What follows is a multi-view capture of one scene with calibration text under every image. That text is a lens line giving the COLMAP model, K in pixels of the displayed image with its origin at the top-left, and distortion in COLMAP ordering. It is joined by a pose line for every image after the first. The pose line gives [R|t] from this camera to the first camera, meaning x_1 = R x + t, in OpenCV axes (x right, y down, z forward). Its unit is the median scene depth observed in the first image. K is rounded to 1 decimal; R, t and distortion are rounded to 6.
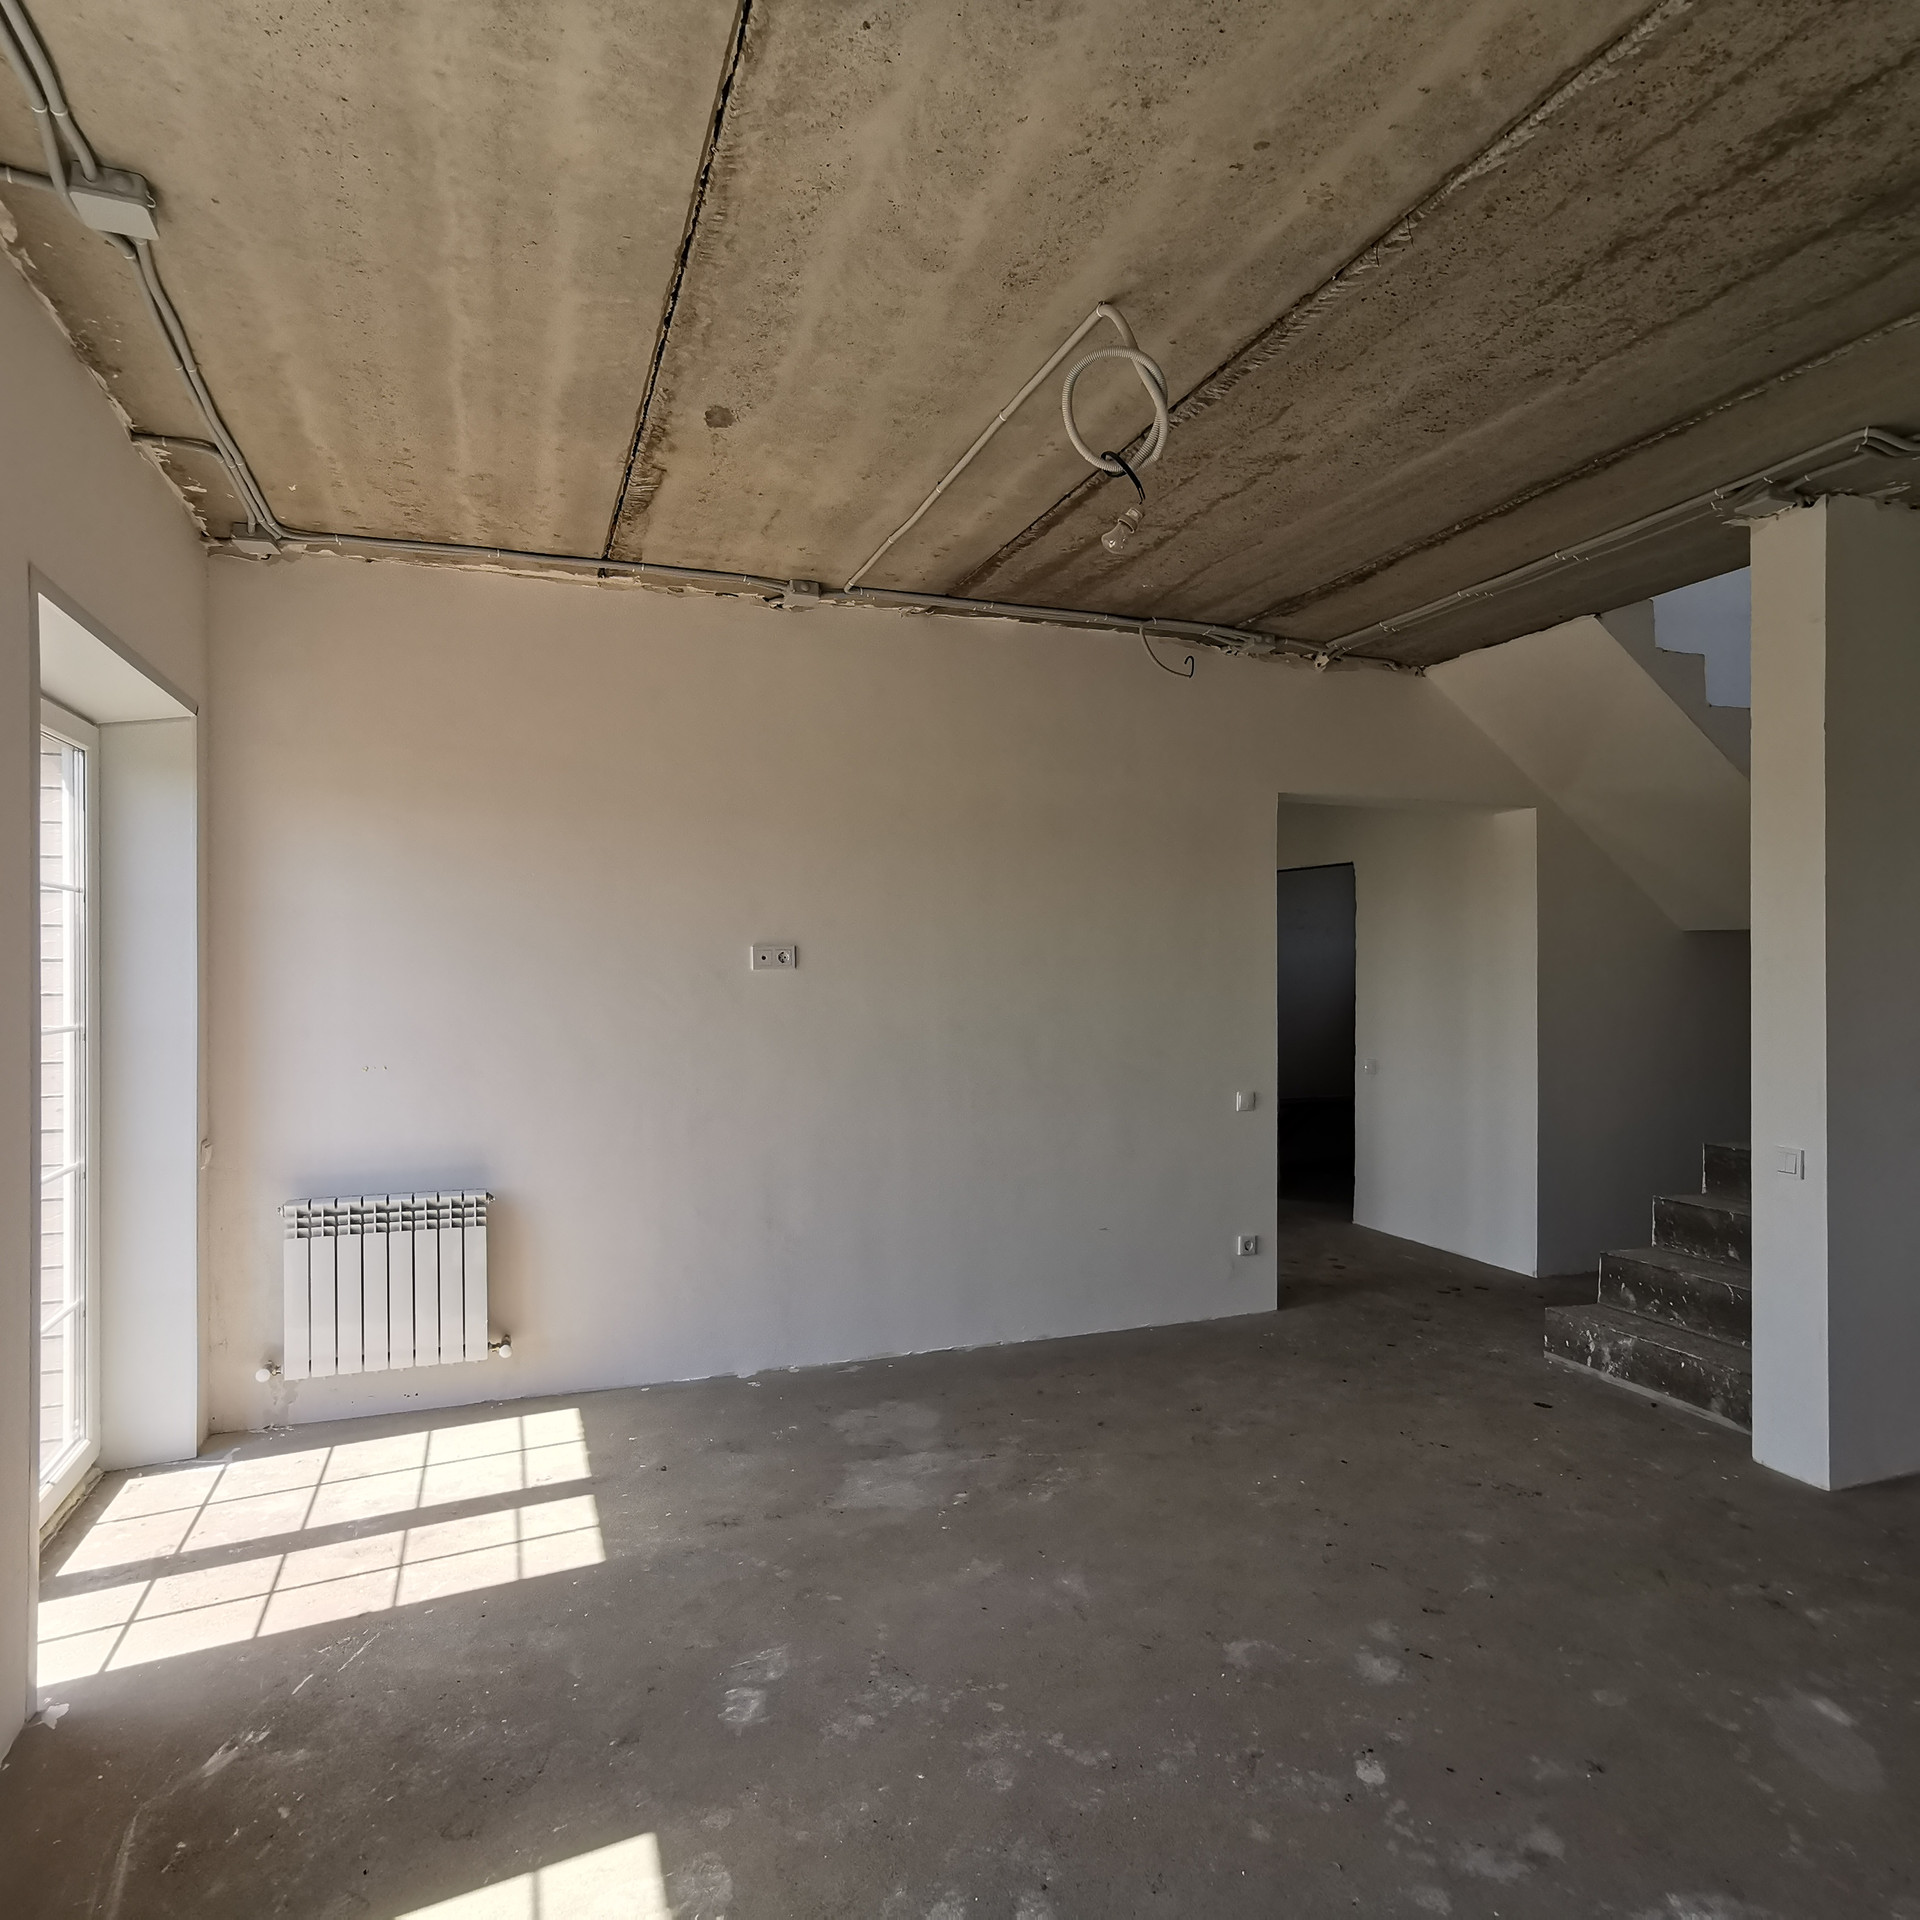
lens RADIAL K [[1249.8, 0, 956.7], [0, 1249.8, 963.1], [0, 0, 1]] dist [-0.057725, 0.057504]
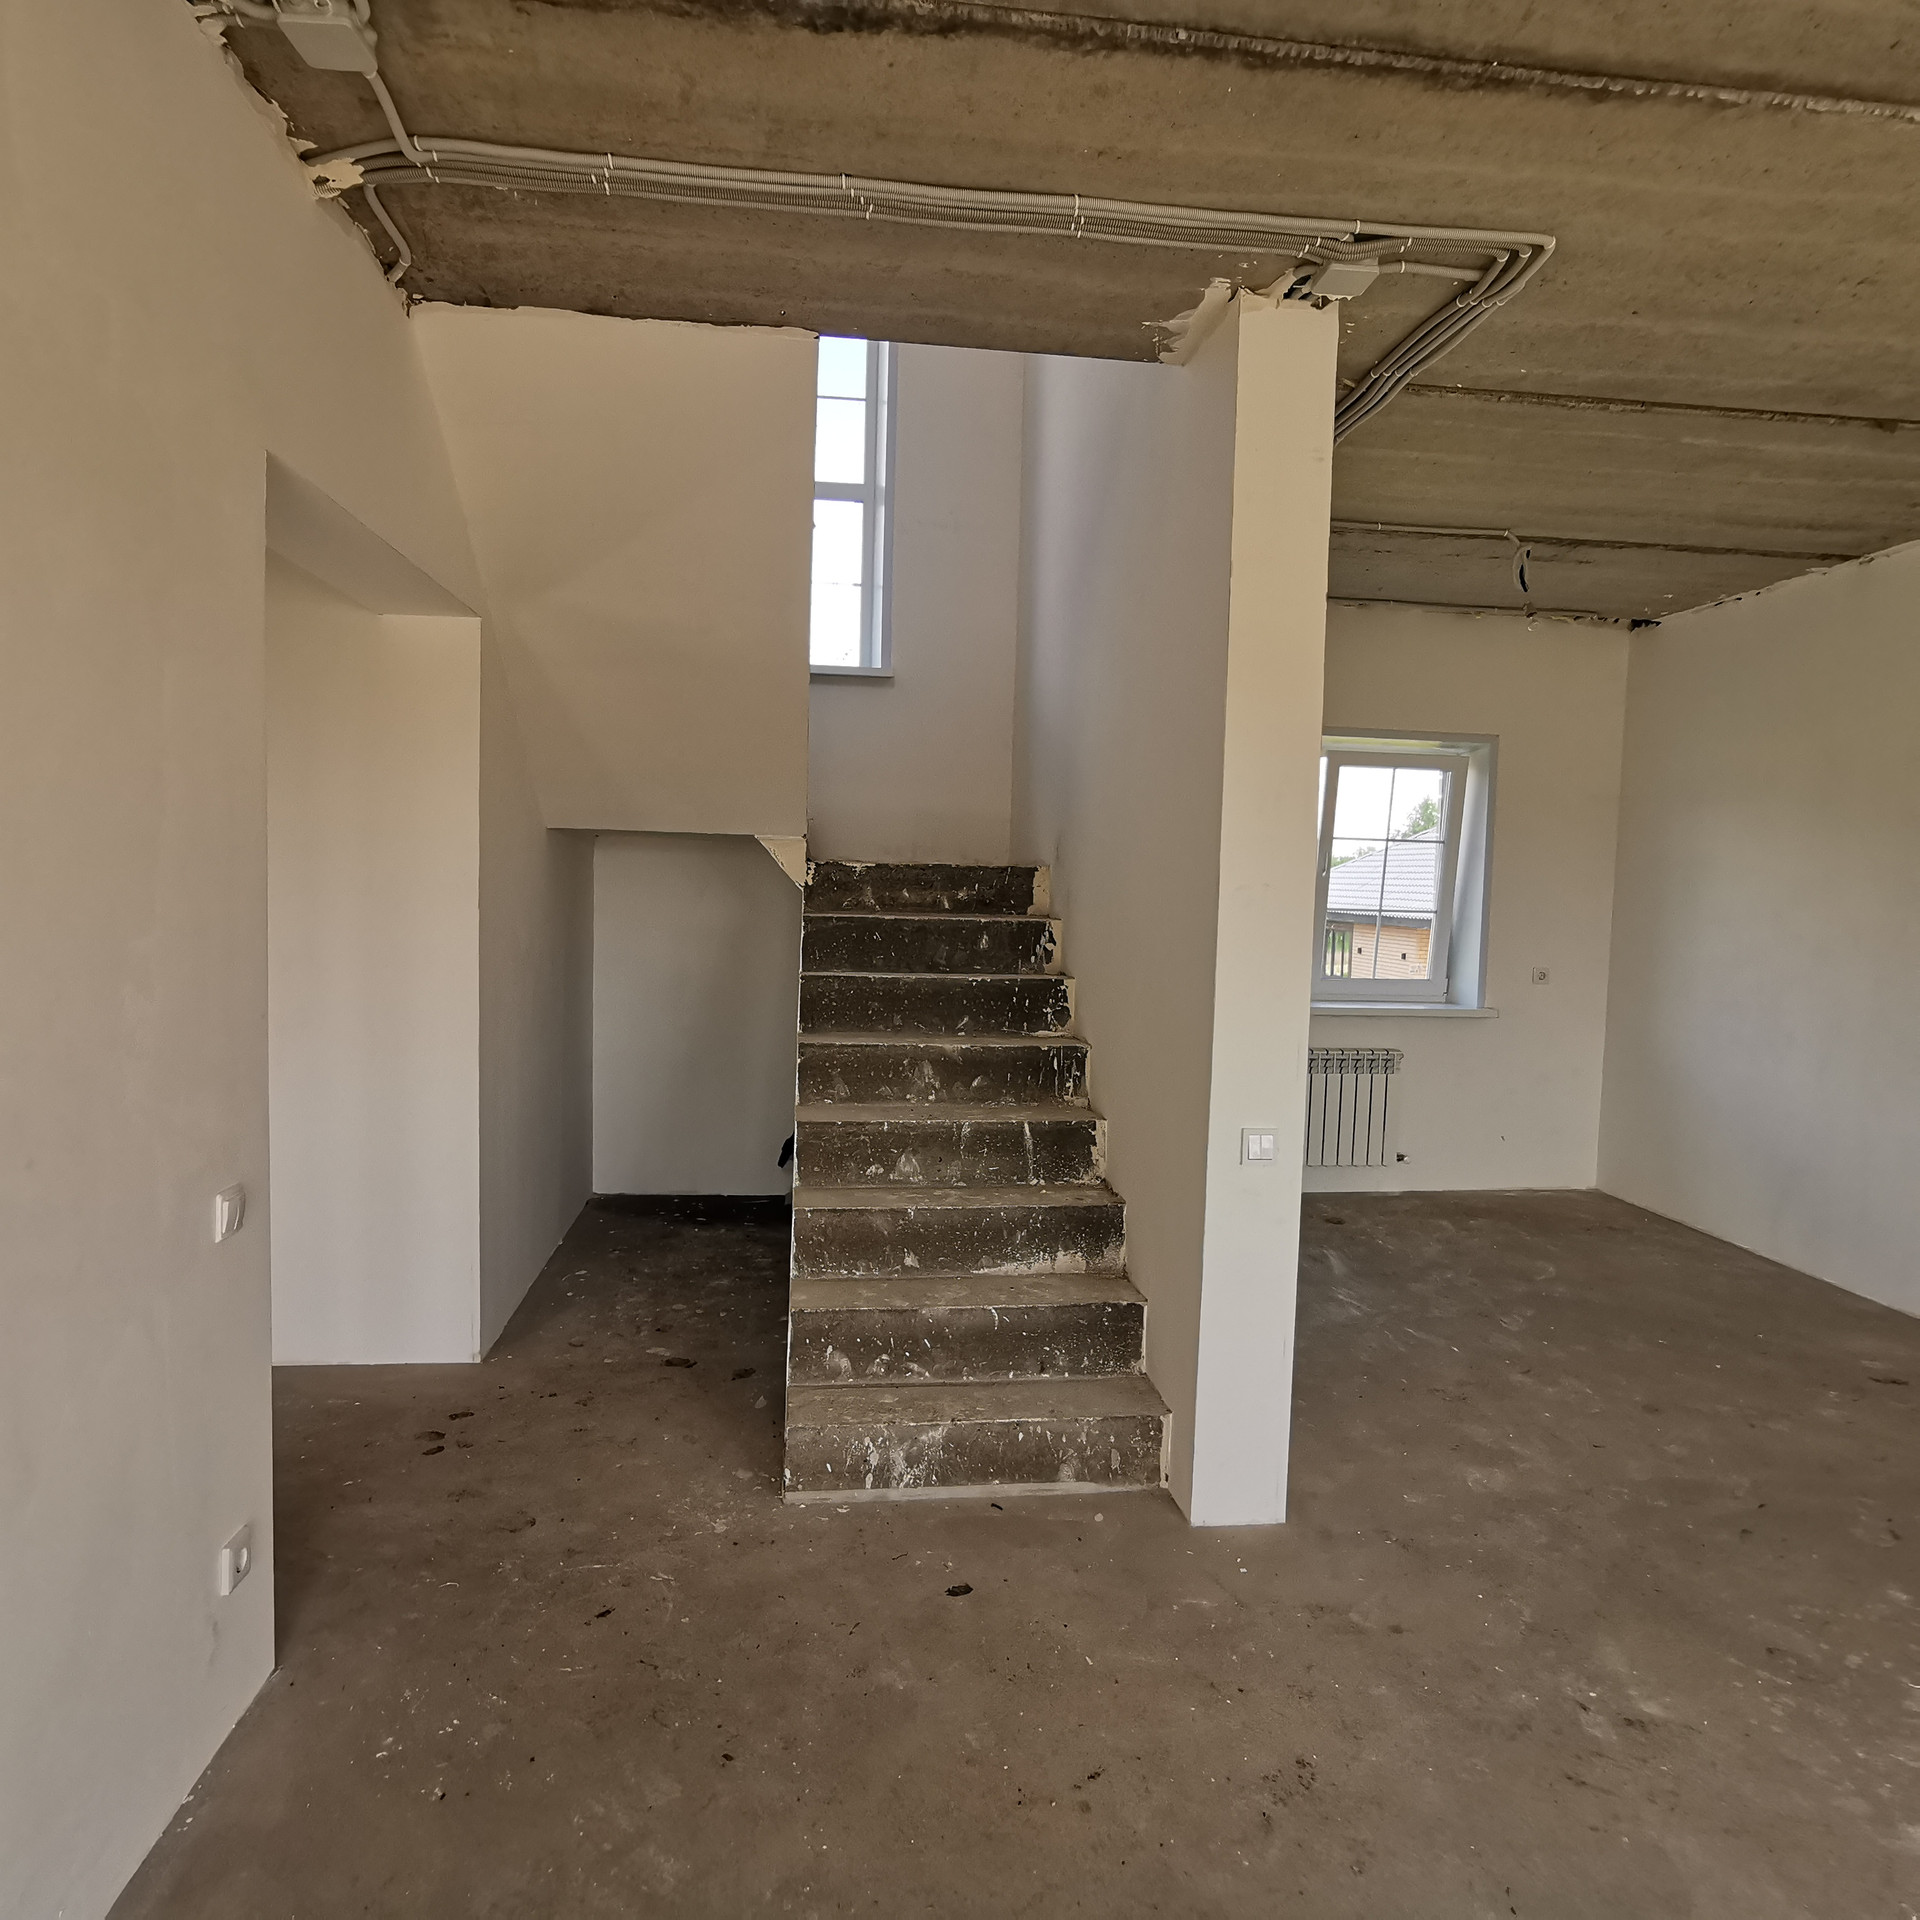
lens RADIAL K [[1247.5, 0, 959.0], [0, 1247.5, 961.1], [0, 0, 1]] dist [-0.061763, 0.063176]
pose [[0.228387, -0.056899, 0.971906, -0.140055], [-0.028318, 0.997480, 0.065051, -0.003138], [-0.973158, -0.042379, 0.226201, 1.042944]]
